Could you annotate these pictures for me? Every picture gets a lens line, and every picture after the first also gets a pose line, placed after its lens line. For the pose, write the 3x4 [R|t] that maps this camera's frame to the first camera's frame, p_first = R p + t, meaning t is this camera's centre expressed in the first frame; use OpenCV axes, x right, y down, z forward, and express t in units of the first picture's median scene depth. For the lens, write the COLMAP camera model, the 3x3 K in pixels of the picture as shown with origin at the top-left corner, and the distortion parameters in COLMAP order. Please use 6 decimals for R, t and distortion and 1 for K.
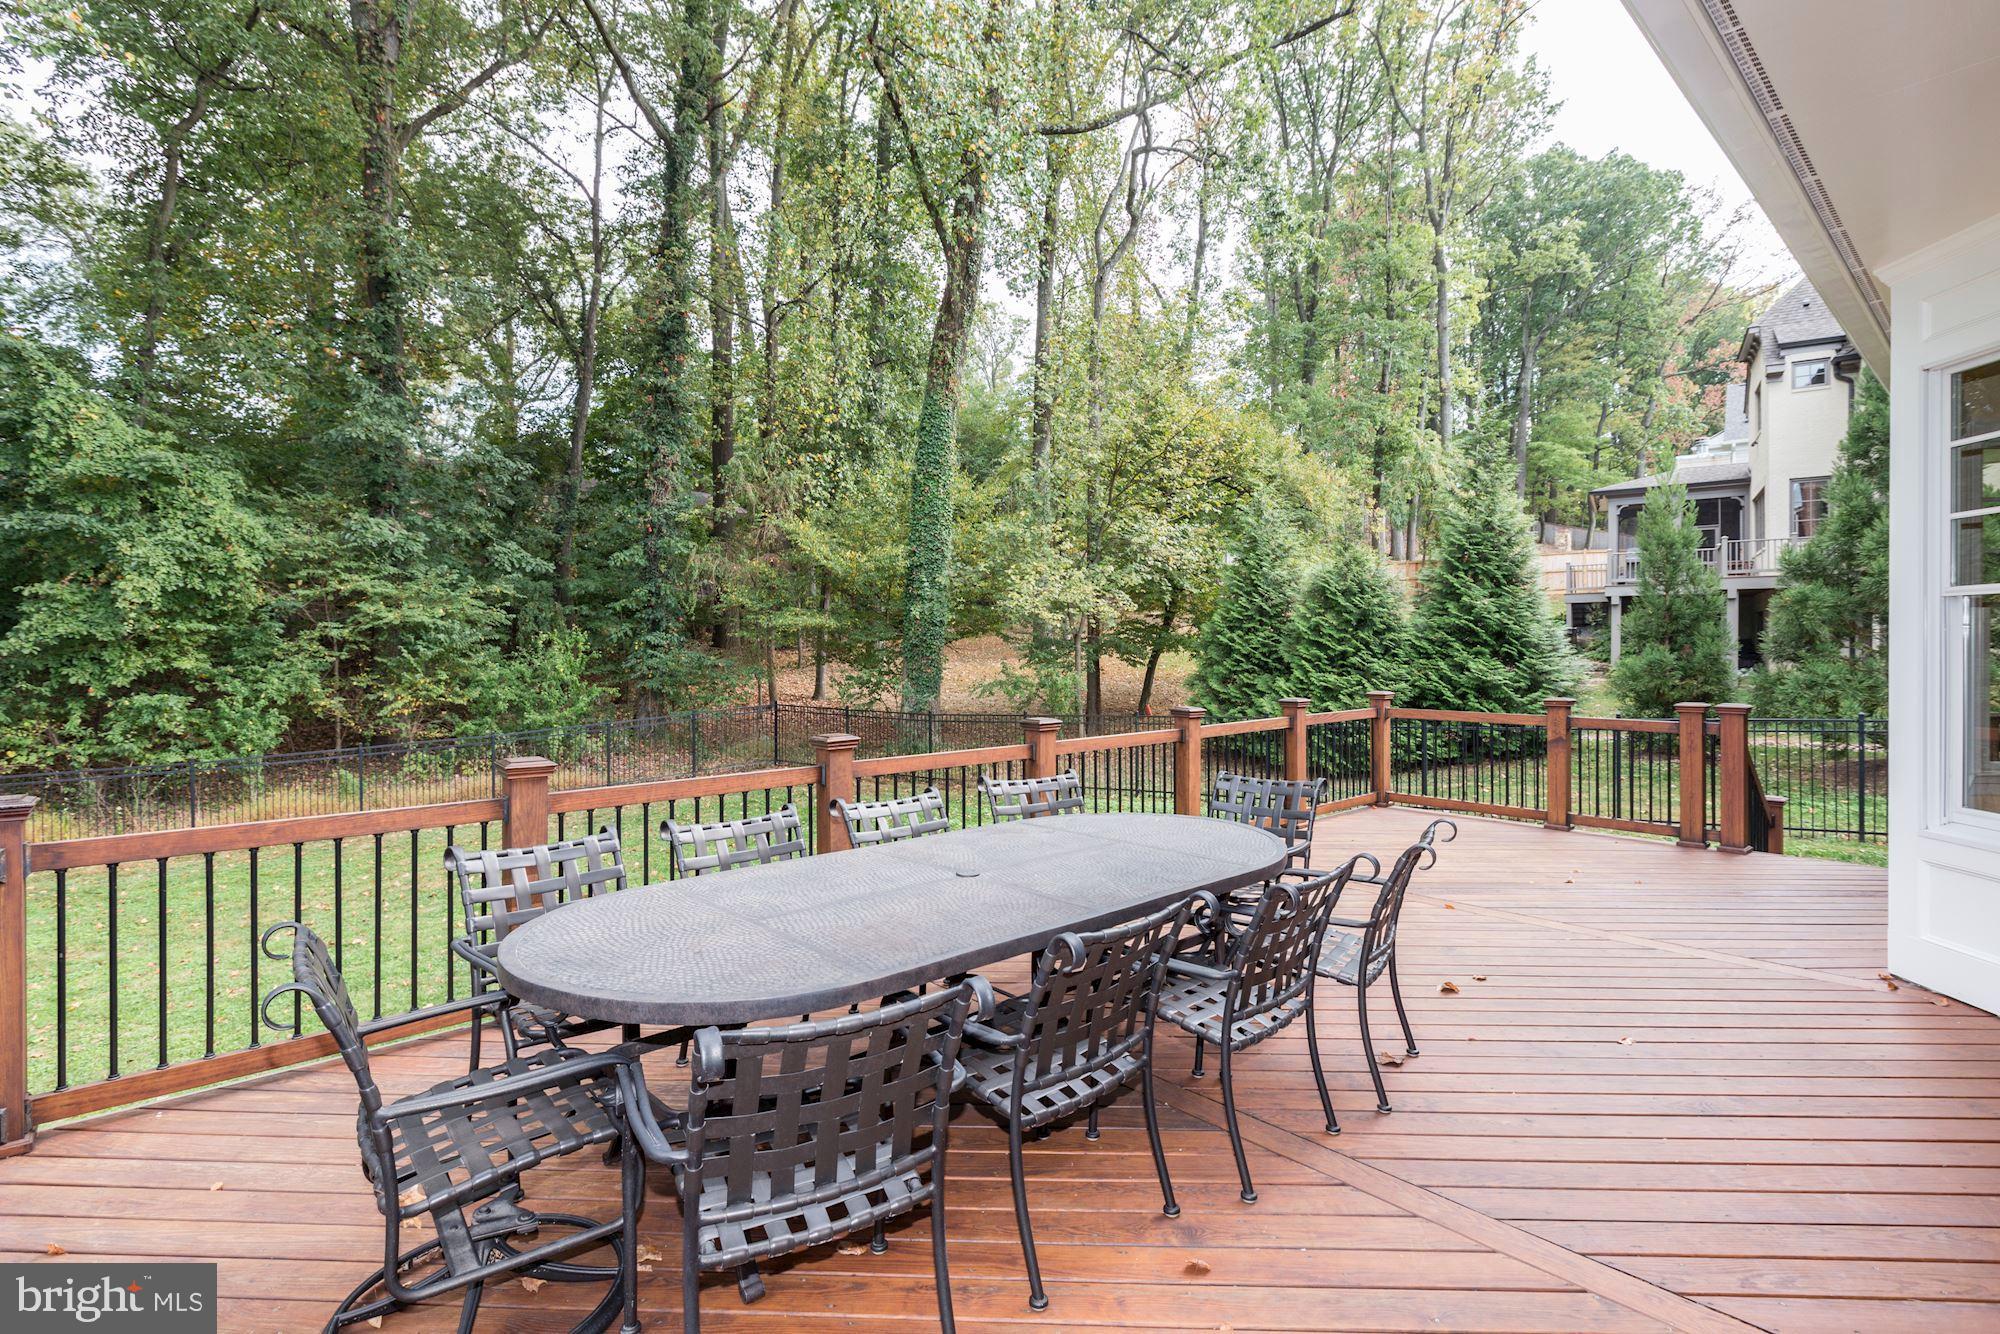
lens RADIAL K [[940.1, 0, 1005.4], [0, 940.1, 649.5], [0, 0, 1]] dist [0.001667, 0.000353]
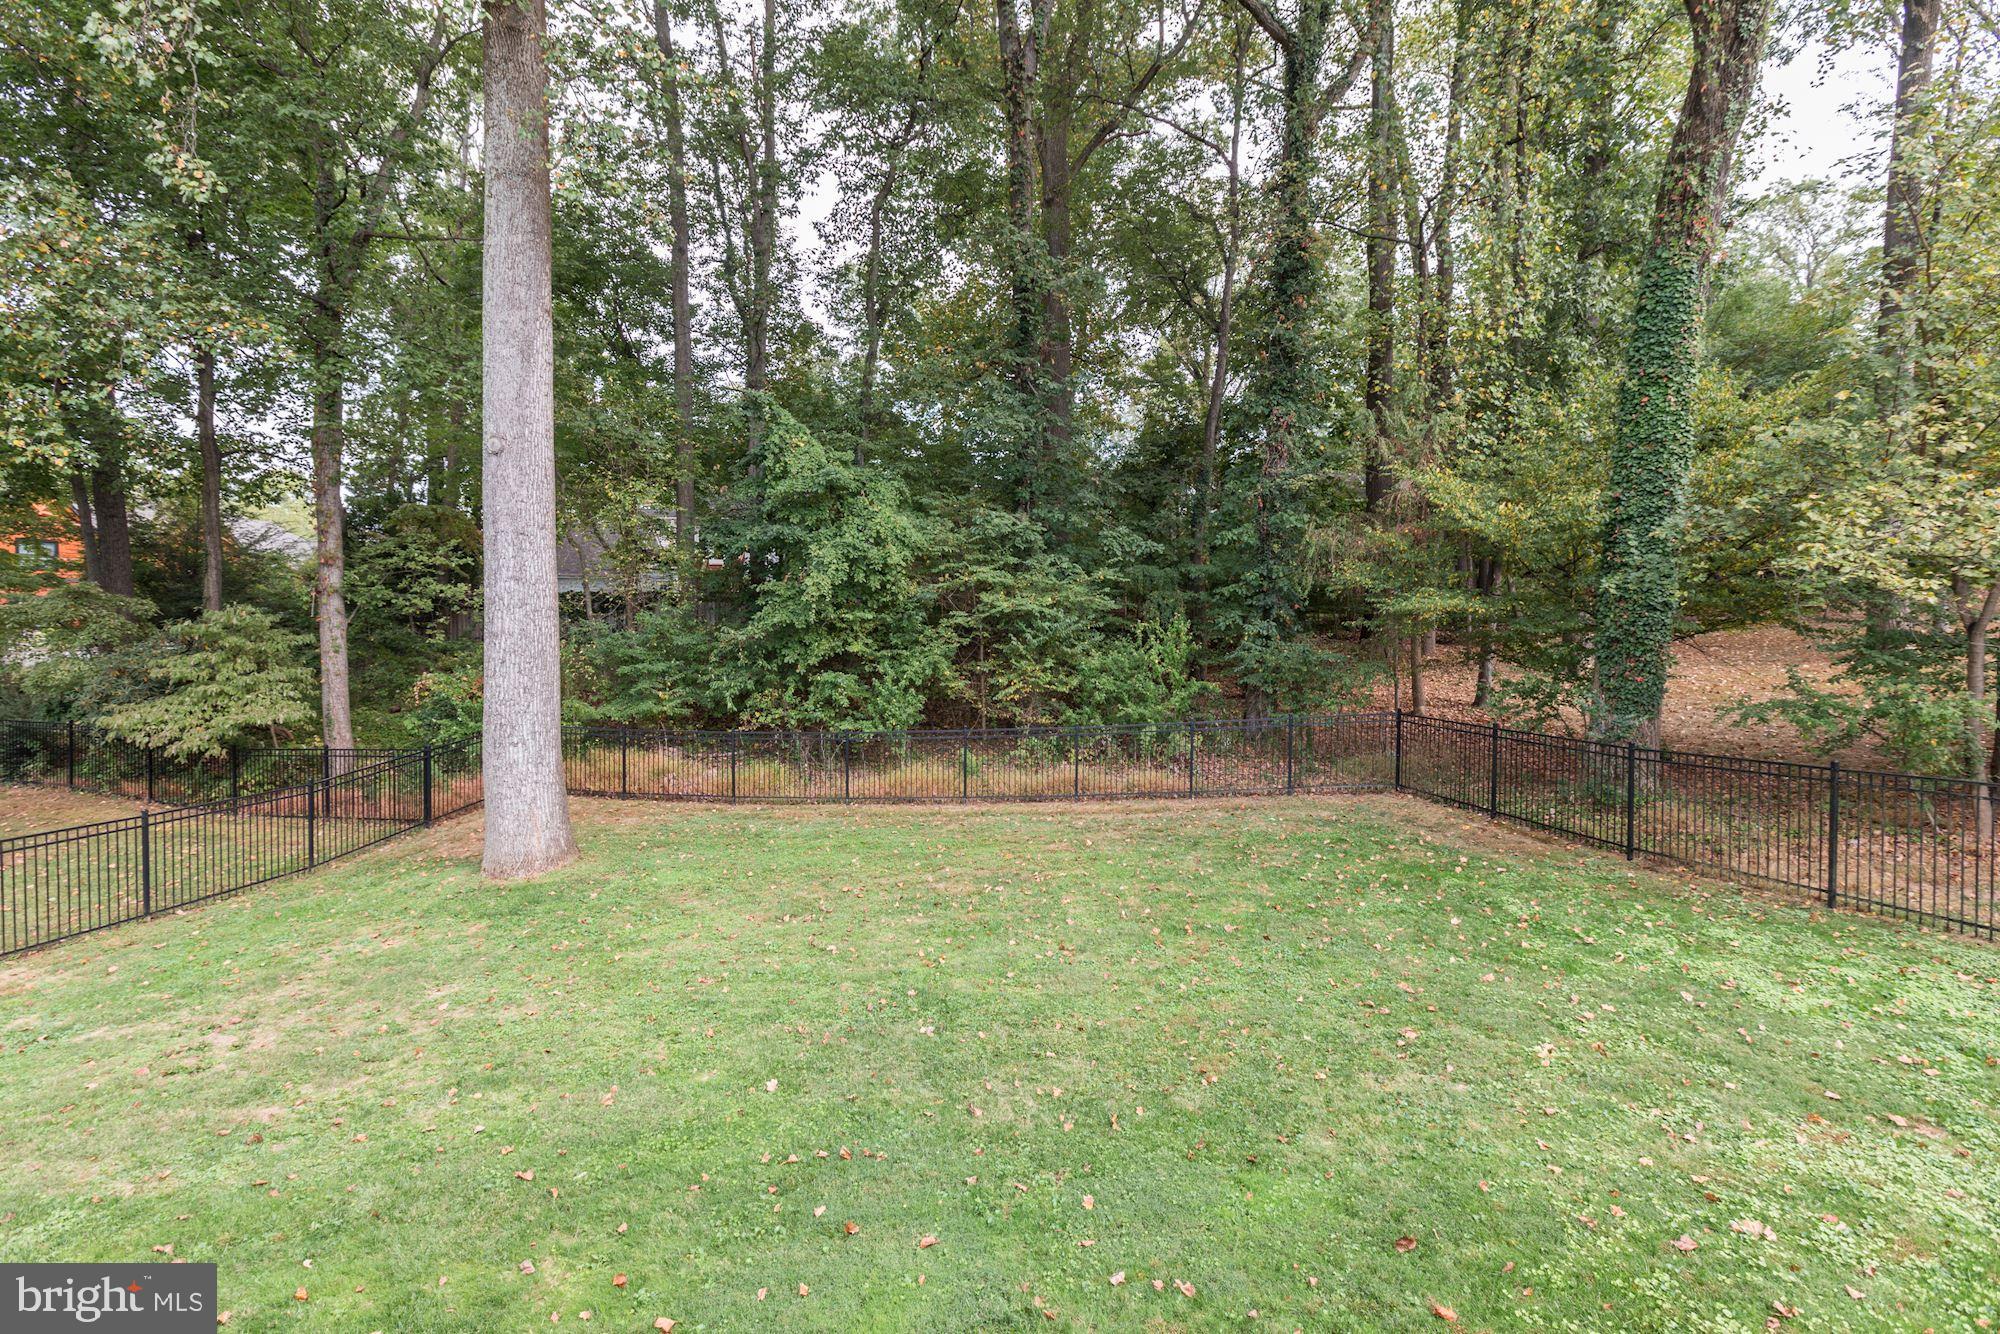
lens RADIAL K [[893.7, 0, 994.8], [0, 893.7, 657.2], [0, 0, 1]] dist [0.001325, 0.000525]
pose [[0.734547, 0.025988, -0.678060, 0.012158], [-0.014007, 0.999634, 0.023139, -0.000346], [0.678413, -0.007499, 0.734642, 0.265561]]
